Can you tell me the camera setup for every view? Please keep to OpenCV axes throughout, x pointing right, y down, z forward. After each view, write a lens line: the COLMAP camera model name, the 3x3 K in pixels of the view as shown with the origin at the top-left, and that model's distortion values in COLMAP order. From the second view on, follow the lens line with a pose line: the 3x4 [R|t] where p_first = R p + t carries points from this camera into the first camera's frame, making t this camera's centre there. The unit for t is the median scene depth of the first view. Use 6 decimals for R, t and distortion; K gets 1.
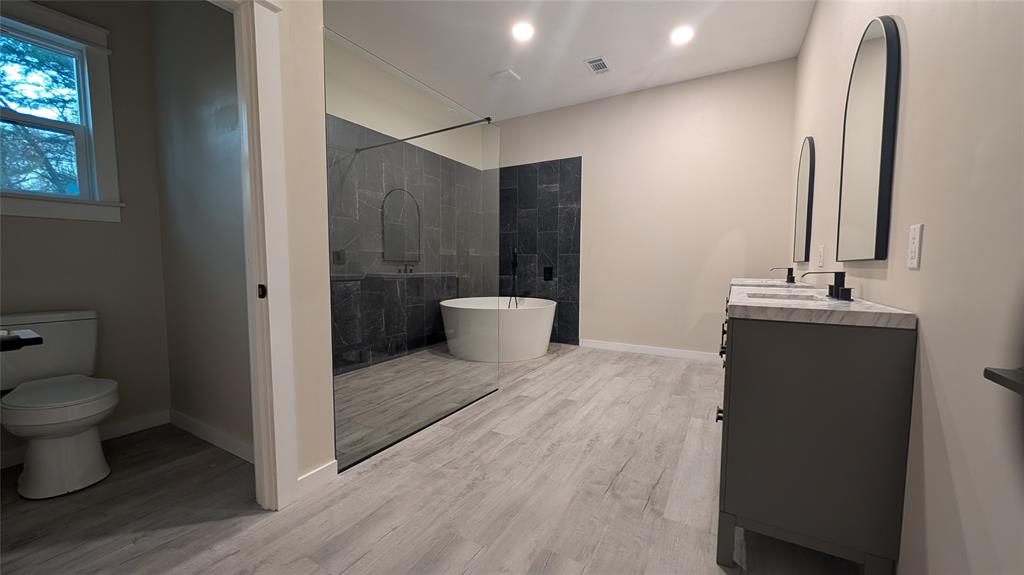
lens RADIAL K [[383.7, 0, 509.9], [0, 383.7, 290.8], [0, 0, 1]] dist [-0.003678, 0.000805]
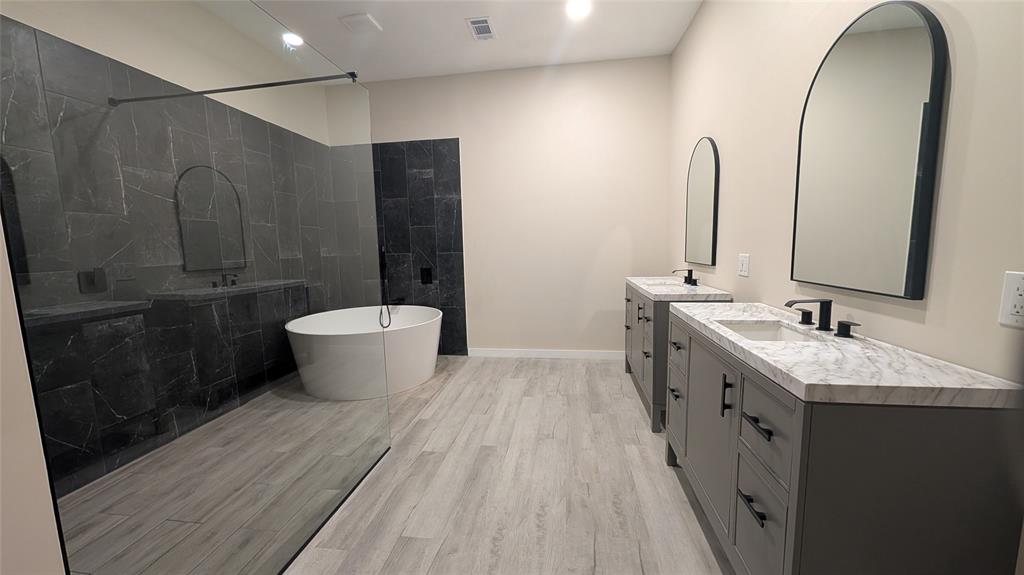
lens RADIAL K [[383.7, 0, 510.3], [0, 383.7, 290.5], [0, 0, 1]] dist [-0.003678, 0.000805]
pose [[0.927583, -0.070662, 0.366875, -0.060293], [0.053485, 0.996952, 0.056790, -0.072557], [-0.369769, -0.033055, 0.928535, 0.204590]]
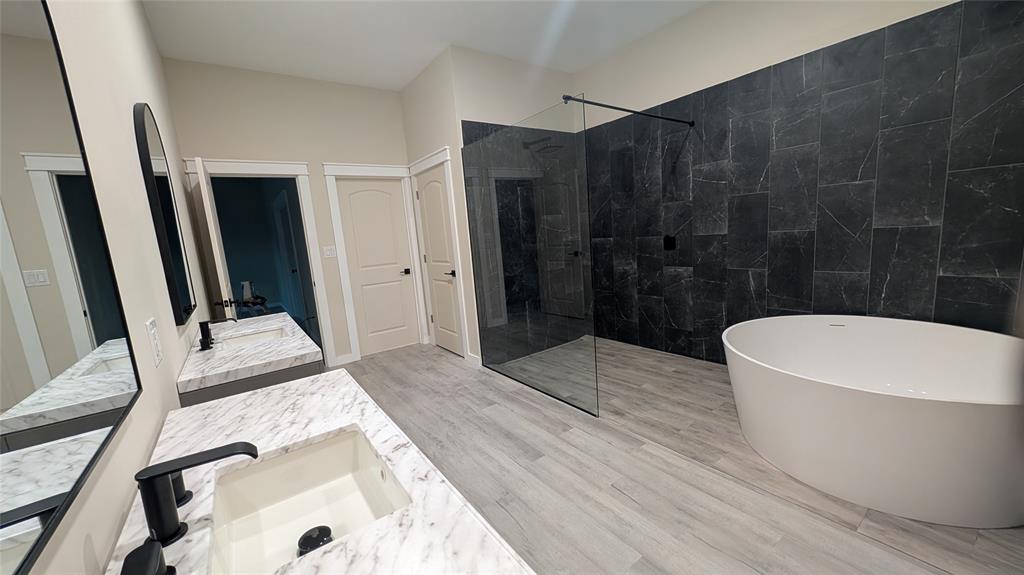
lens RADIAL K [[383.7, 0, 512.3], [0, 383.7, 288.9], [0, 0, 1]] dist [-0.003678, 0.000805]
pose [[-0.394534, 0.164237, -0.904085, 0.685668], [0.009288, 0.984560, 0.174803, -0.151358], [0.918834, 0.060568, -0.389968, 1.034978]]
